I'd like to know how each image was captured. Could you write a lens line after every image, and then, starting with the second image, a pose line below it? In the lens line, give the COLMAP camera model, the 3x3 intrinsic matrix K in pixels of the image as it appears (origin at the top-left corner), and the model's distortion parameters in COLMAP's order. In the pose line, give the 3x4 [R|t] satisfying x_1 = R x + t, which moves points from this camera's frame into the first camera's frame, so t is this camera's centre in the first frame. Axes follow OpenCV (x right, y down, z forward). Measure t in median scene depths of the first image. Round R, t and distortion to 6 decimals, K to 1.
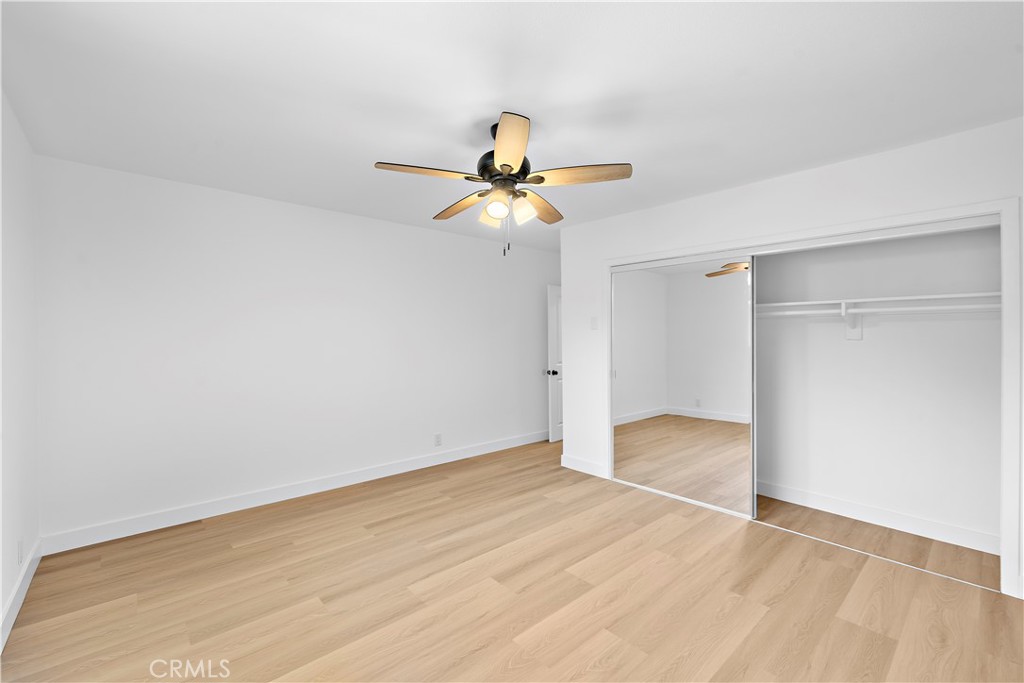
lens RADIAL K [[432.4, 0, 512.5], [0, 432.4, 335.6], [0, 0, 1]] dist [-0.002020, -0.000292]
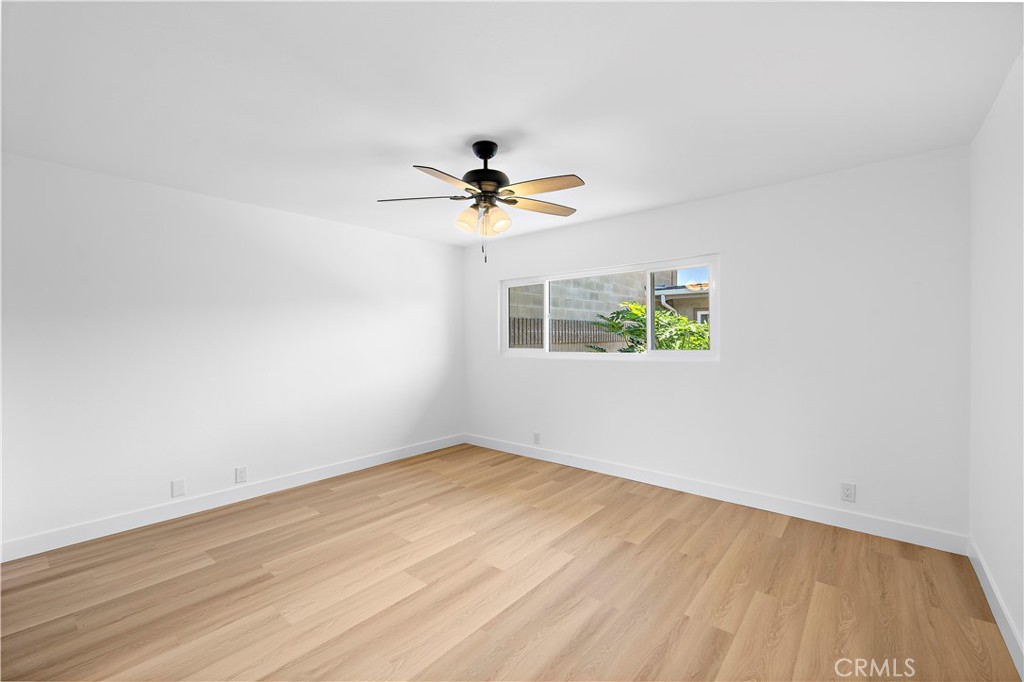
lens RADIAL K [[432.4, 0, 512.5], [0, 432.4, 335.1], [0, 0, 1]] dist [-0.002020, -0.000292]
pose [[-0.989782, 0.006136, -0.142457, 0.070482], [0.007825, 0.999906, -0.011301, 0.016498], [0.142375, -0.012300, -0.989736, 2.031665]]
